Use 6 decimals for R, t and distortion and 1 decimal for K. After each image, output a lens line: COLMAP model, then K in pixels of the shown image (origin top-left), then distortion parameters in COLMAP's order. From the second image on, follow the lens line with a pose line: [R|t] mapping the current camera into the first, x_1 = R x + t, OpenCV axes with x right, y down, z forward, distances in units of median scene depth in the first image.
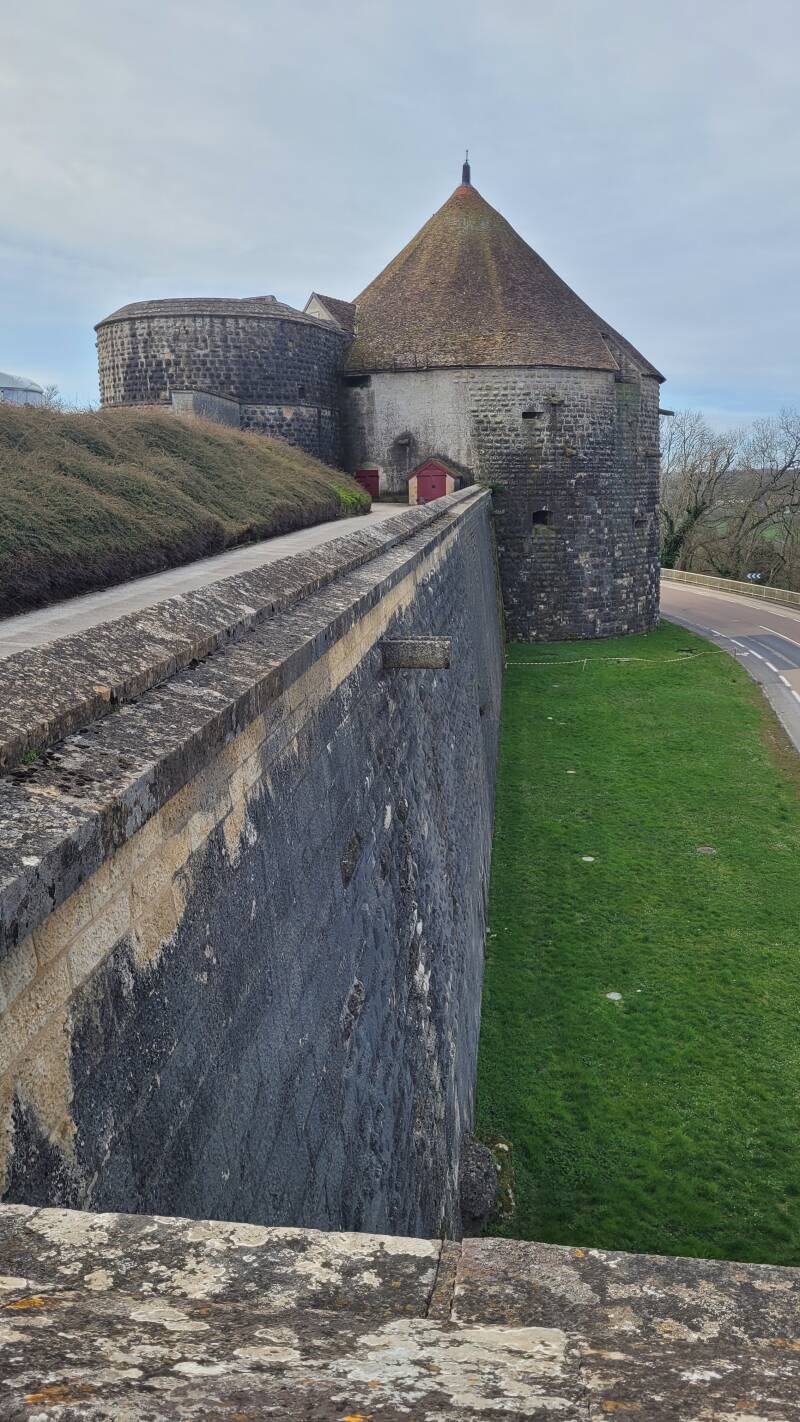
lens RADIAL K [[1117.7, 0, 400.0], [0, 1117.7, 711.0], [0, 0, 1]] dist [0.042519, 0.001275]
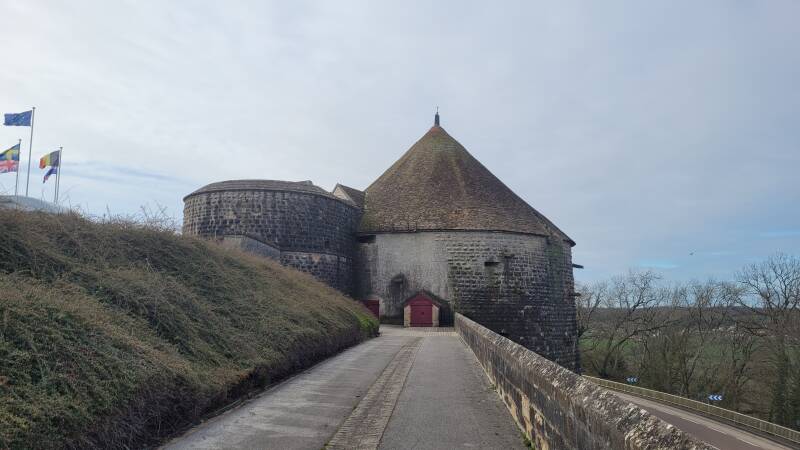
lens RADIAL K [[628.8, 0, 400.0], [0, 628.8, 225.0], [0, 0, 1]] dist [0.042519, 0.001275]
pose [[0.999049, 0.025618, 0.035271, -0.024859], [-0.012632, 0.944521, -0.328209, -0.051159], [-0.041723, 0.327452, 0.943946, 0.249396]]
